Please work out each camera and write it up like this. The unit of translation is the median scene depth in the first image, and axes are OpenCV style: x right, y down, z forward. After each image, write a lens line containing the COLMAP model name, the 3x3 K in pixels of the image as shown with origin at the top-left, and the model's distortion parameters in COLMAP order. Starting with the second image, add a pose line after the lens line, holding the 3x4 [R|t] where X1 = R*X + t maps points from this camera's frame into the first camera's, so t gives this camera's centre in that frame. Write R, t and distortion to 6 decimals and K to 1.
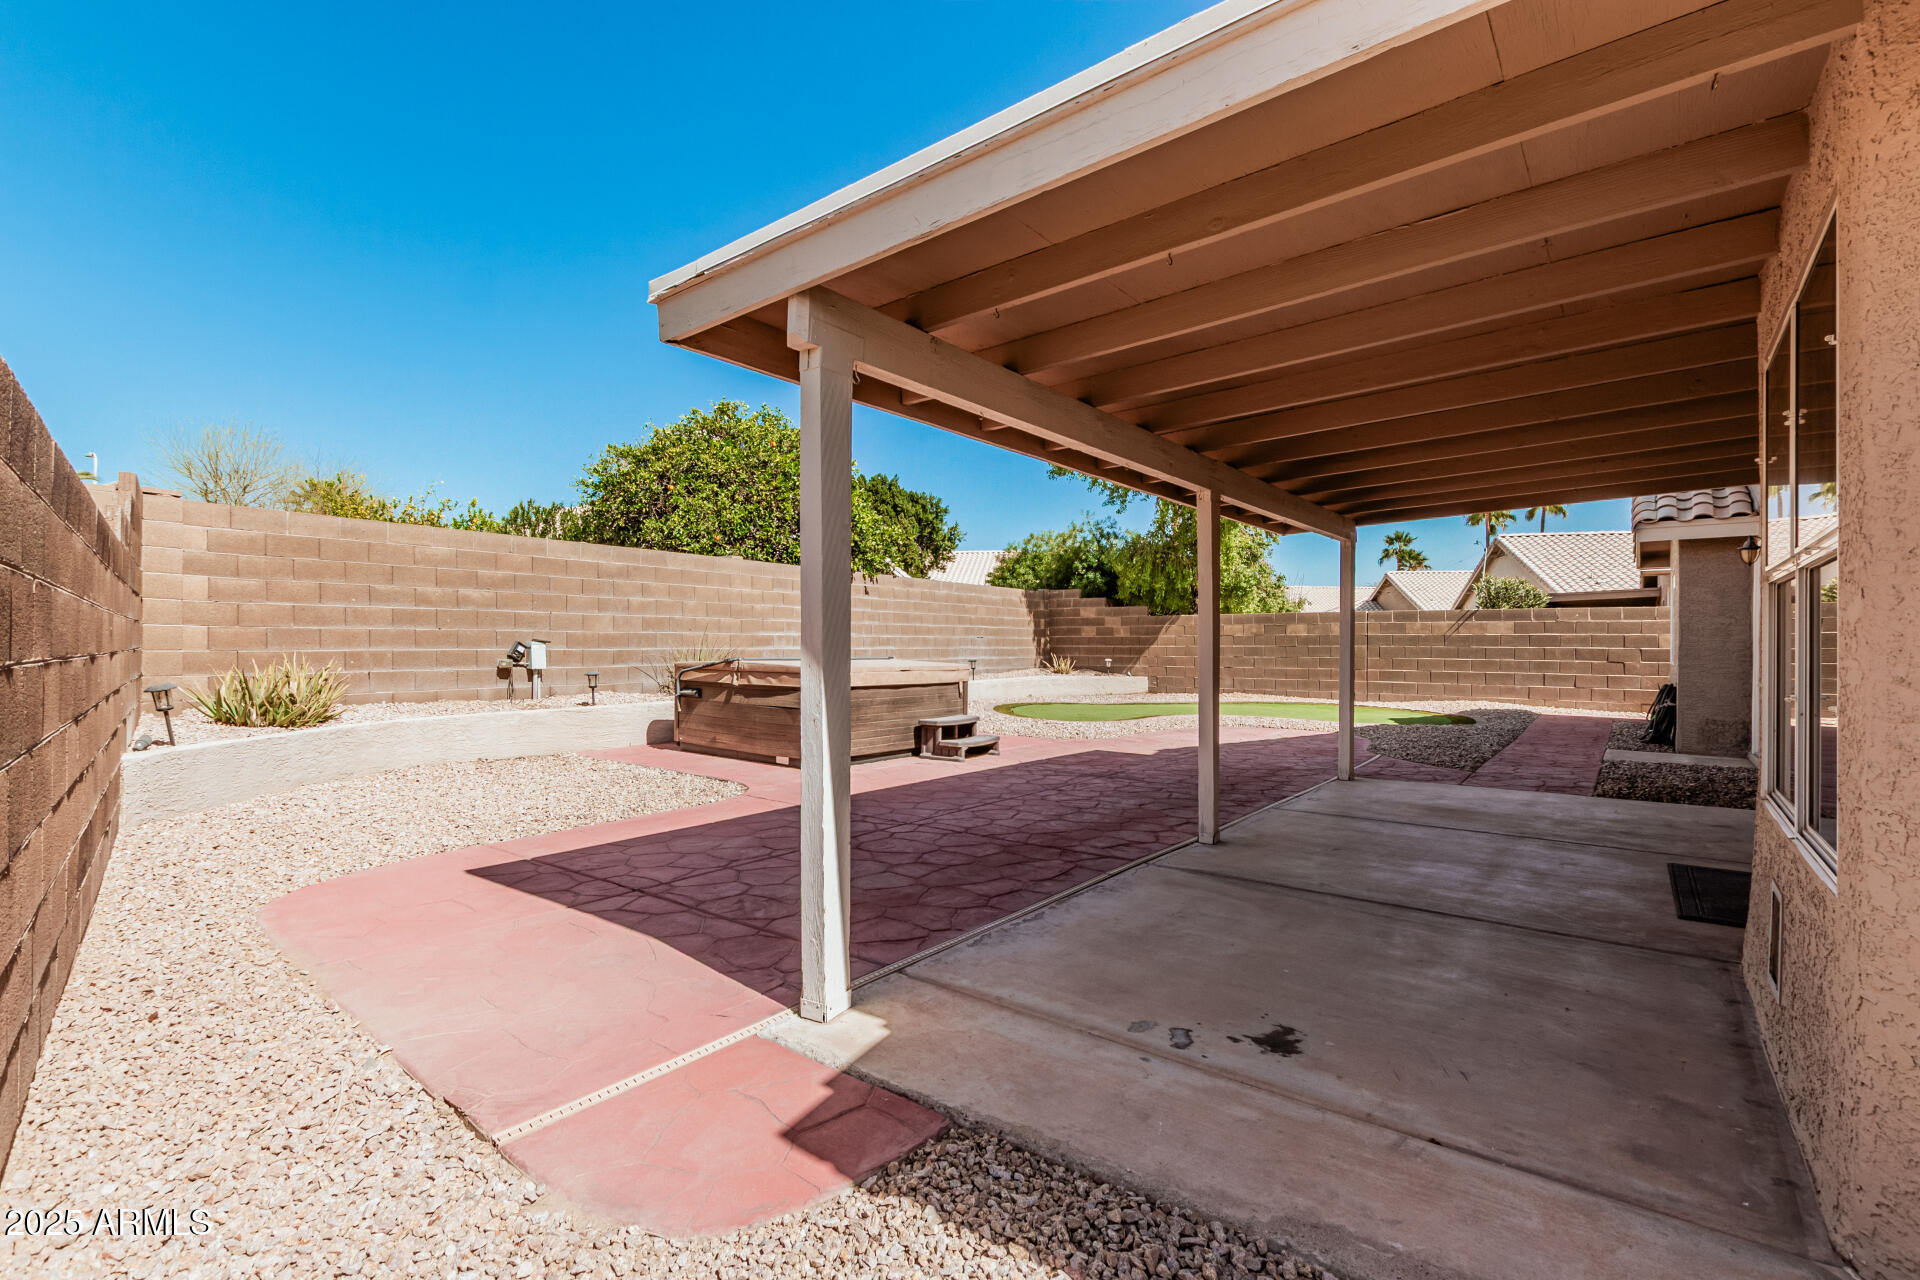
lens RADIAL K [[875.0, 0, 955.5], [0, 875.0, 644.8], [0, 0, 1]] dist [0.005400, 0.000427]
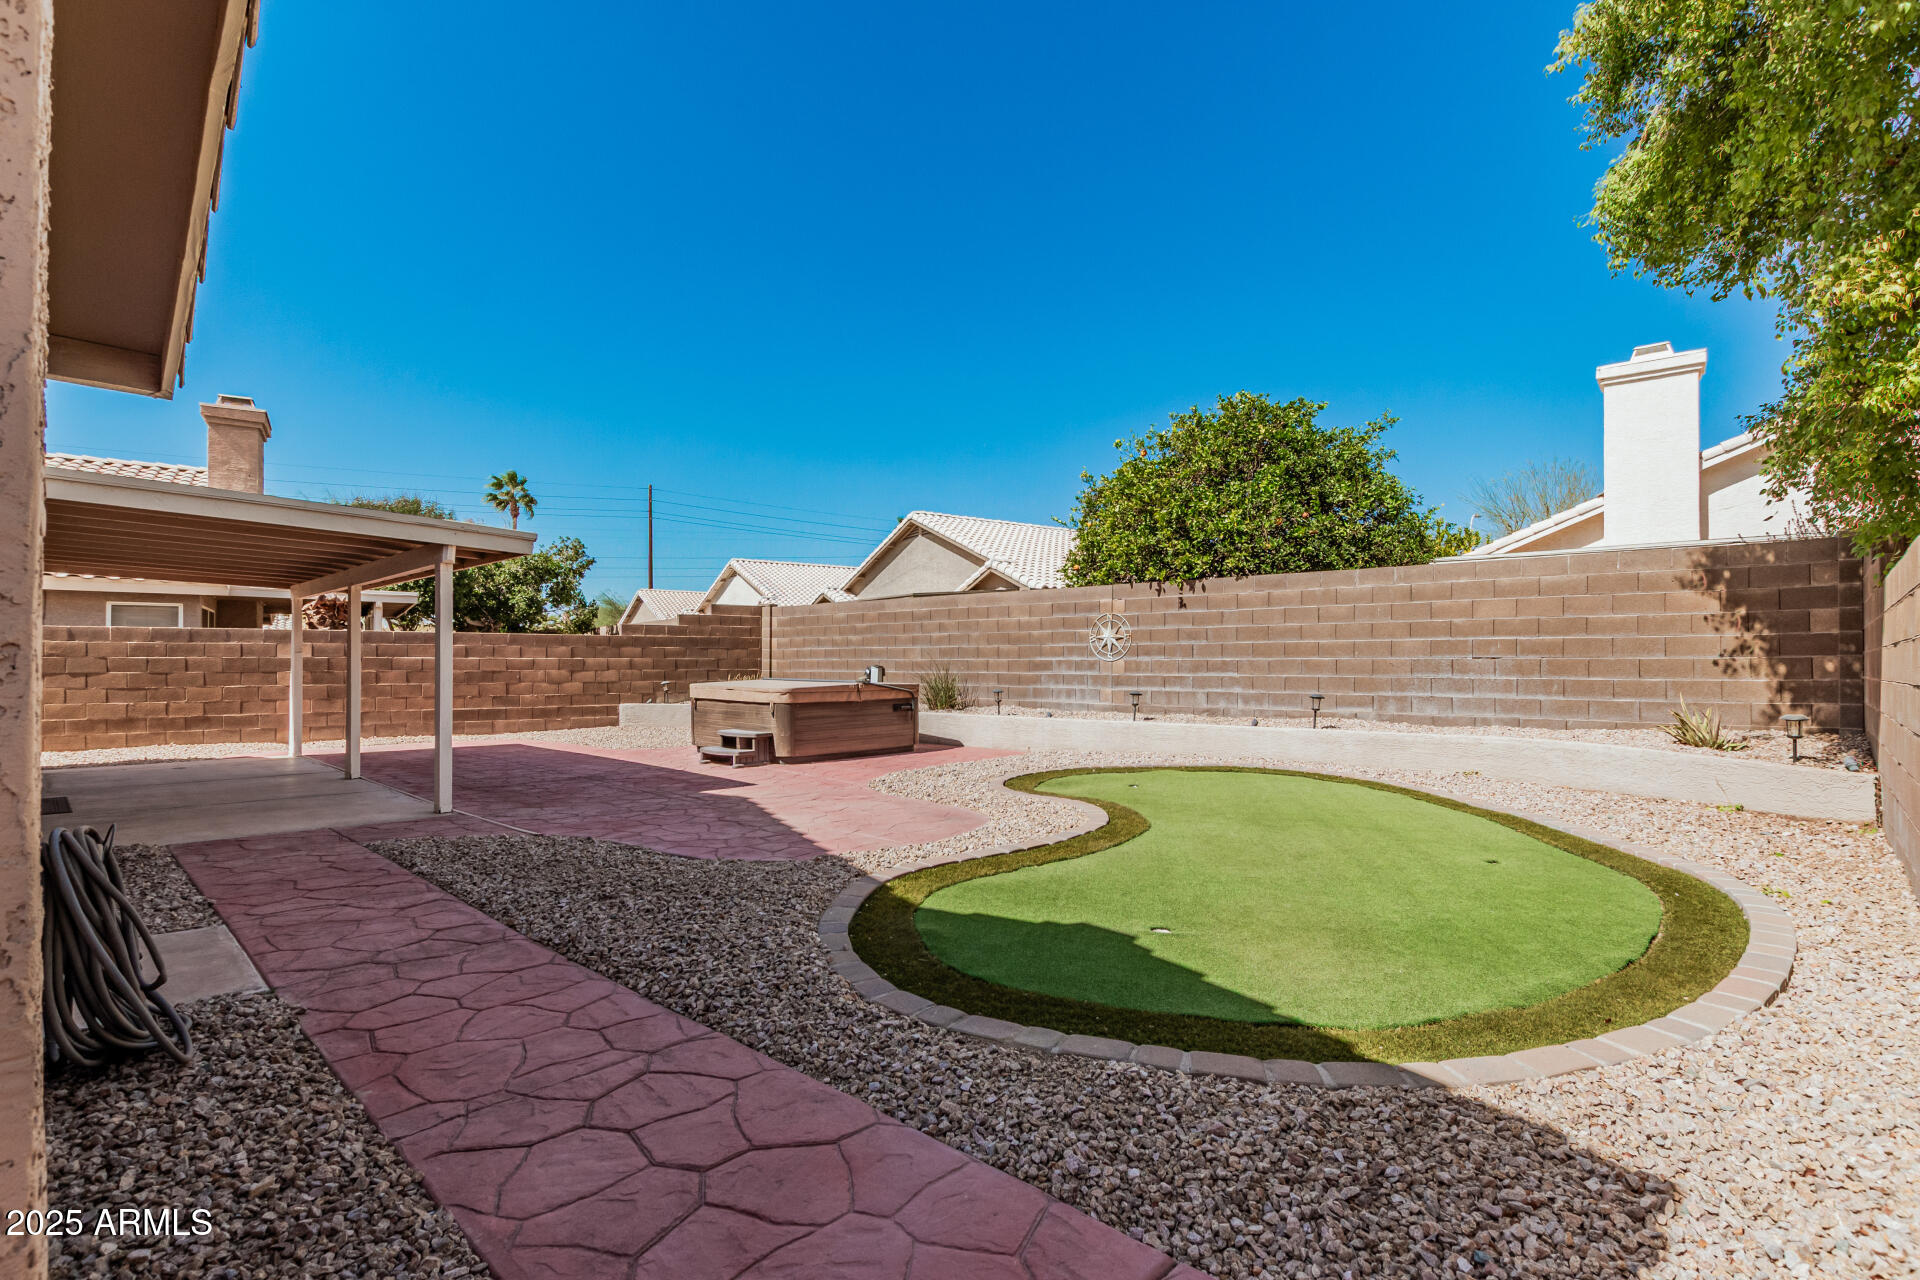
lens RADIAL K [[875.0, 0, 959.5], [0, 875.0, 652.7], [0, 0, 1]] dist [0.005400, 0.000427]
pose [[-0.098920, -0.014086, -0.994996, 1.136136], [-0.001728, 0.999901, -0.013984, -0.007082], [0.995094, 0.000336, -0.098934, 1.390502]]
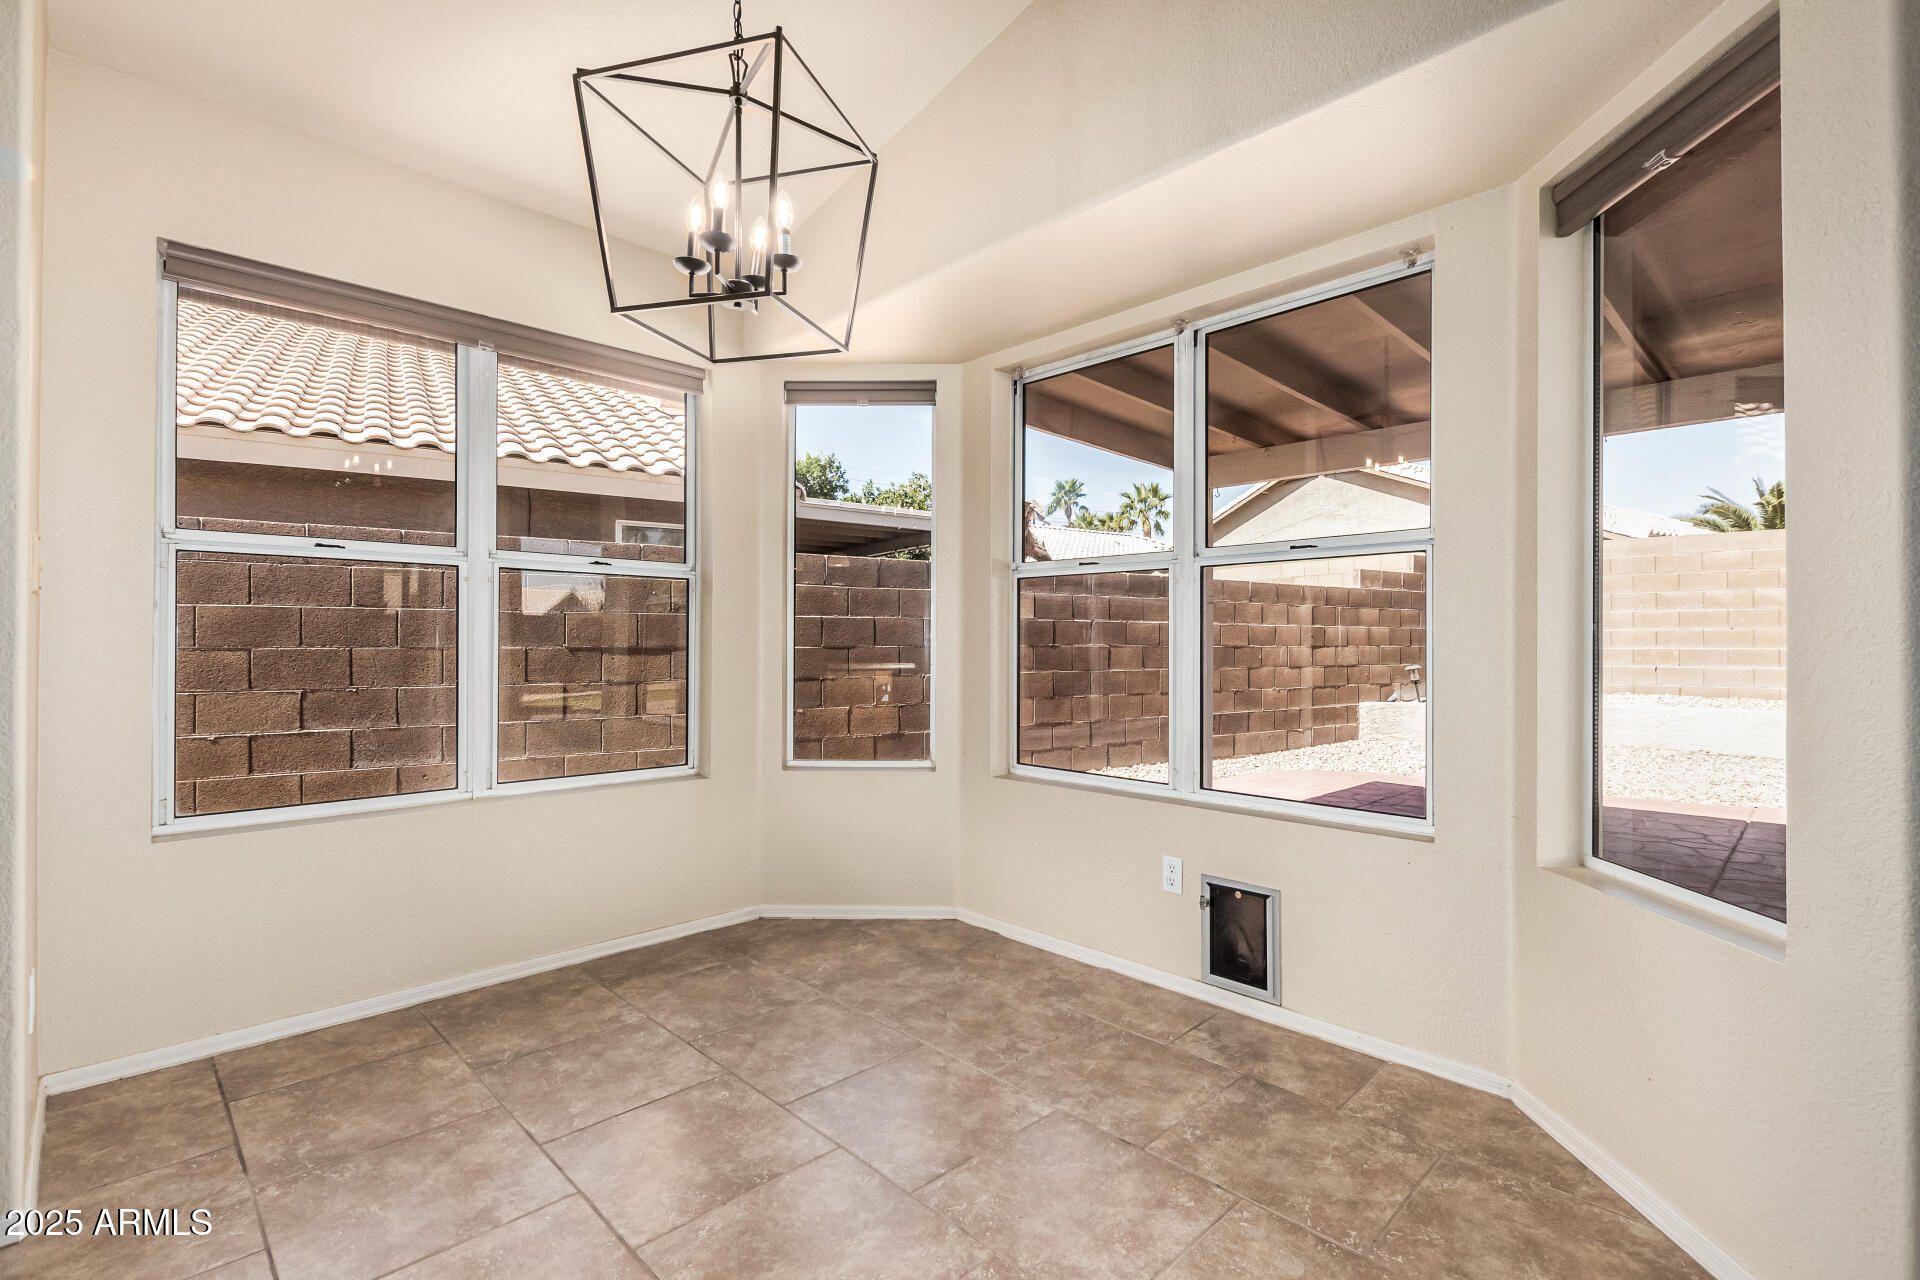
lens RADIAL K [[875.0, 0, 951.9], [0, 875.0, 637.5], [0, 0, 1]] dist [0.005400, 0.000427]
pose [[-0.133594, -0.008692, -0.990998, 0.566700], [-0.004125, 0.999958, -0.008215, 0.004467], [0.991028, 0.002990, -0.133624, 0.211631]]
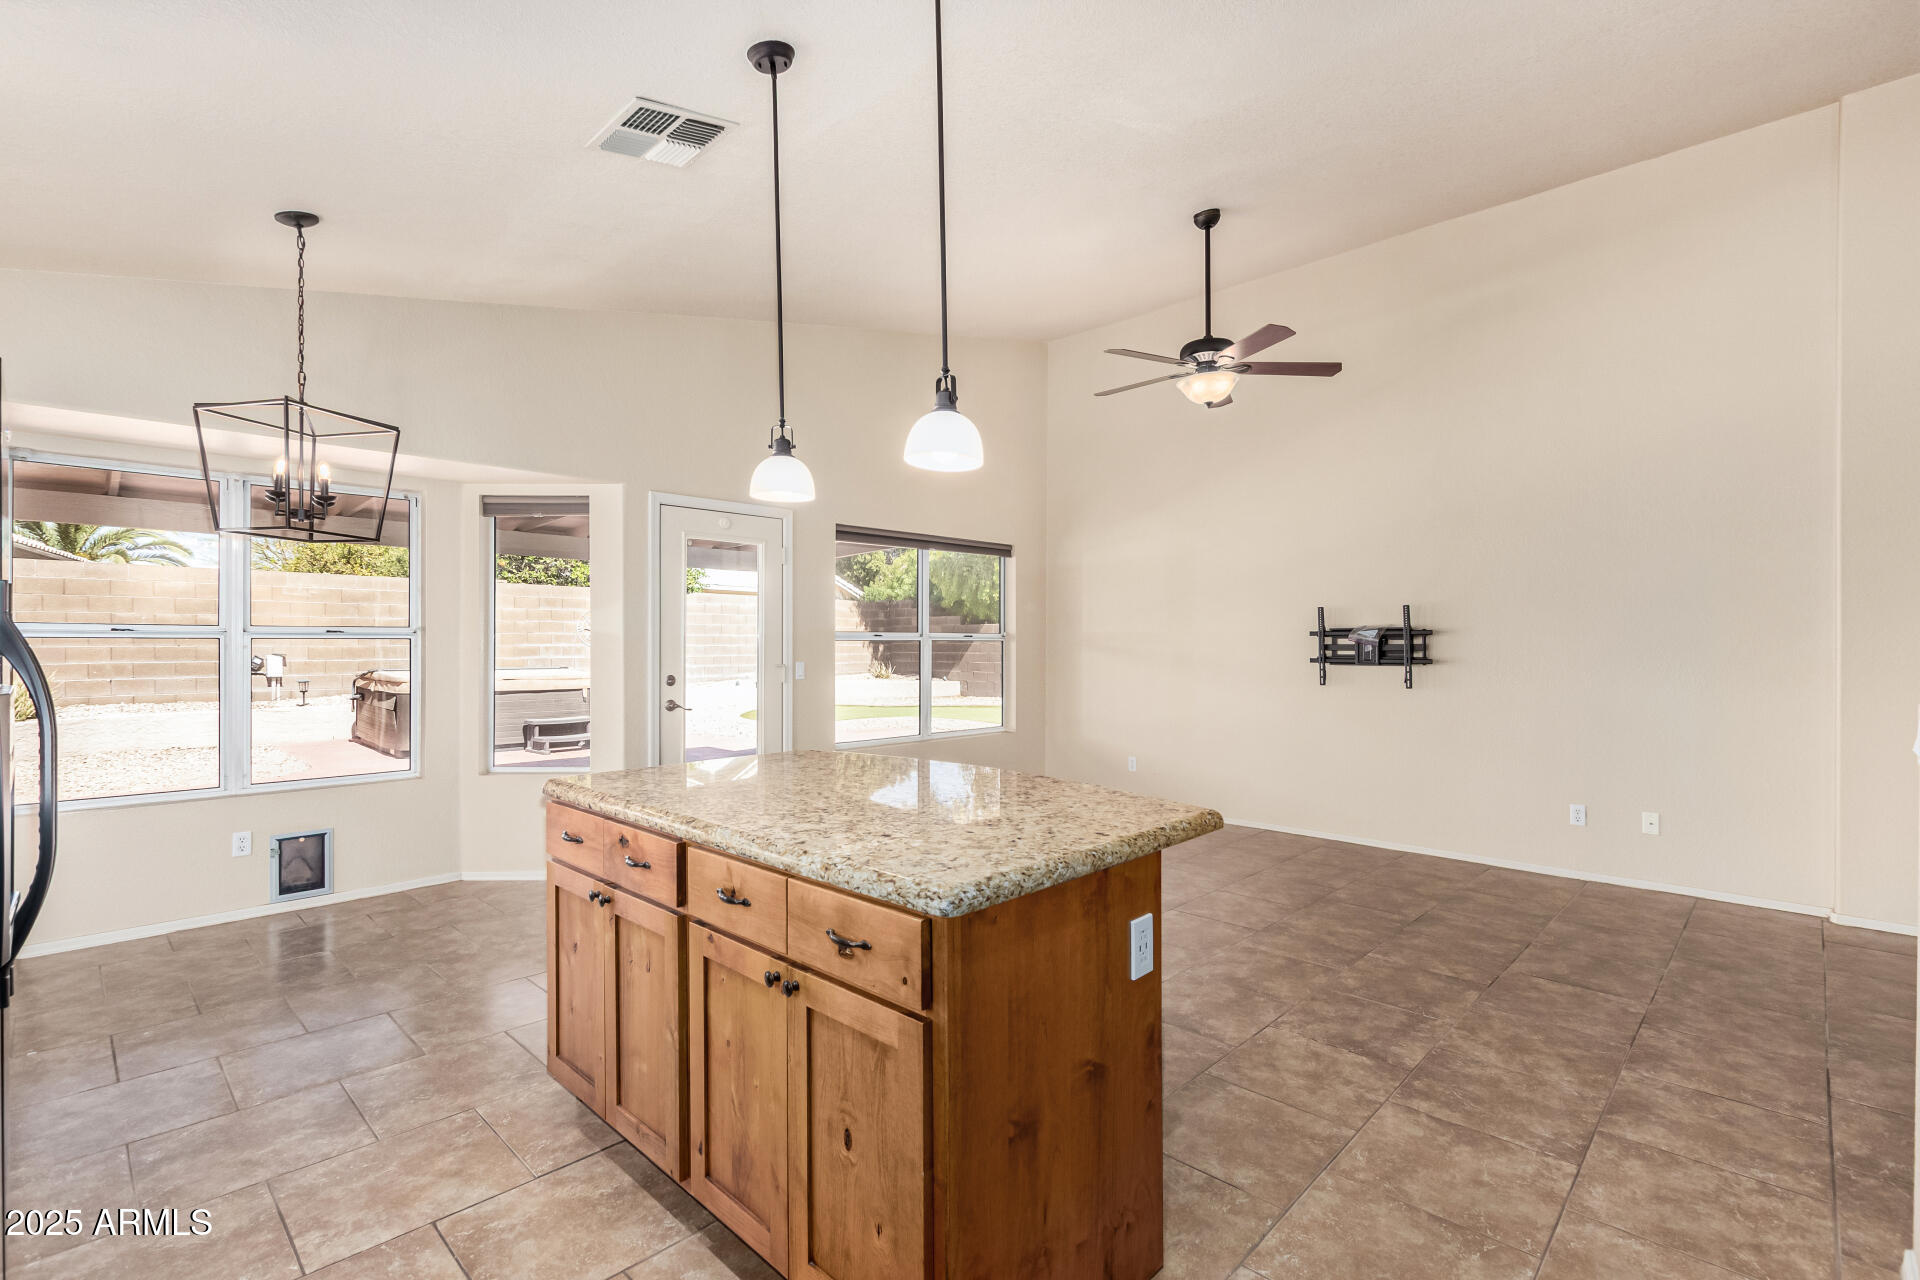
lens RADIAL K [[875.0, 0, 959.1], [0, 875.0, 639.0], [0, 0, 1]] dist [0.005400, 0.000427]
pose [[0.993874, -0.002831, -0.110481, 0.671839], [0.002210, 0.999981, -0.005739, -0.018203], [0.110495, 0.005459, 0.993862, -0.145684]]
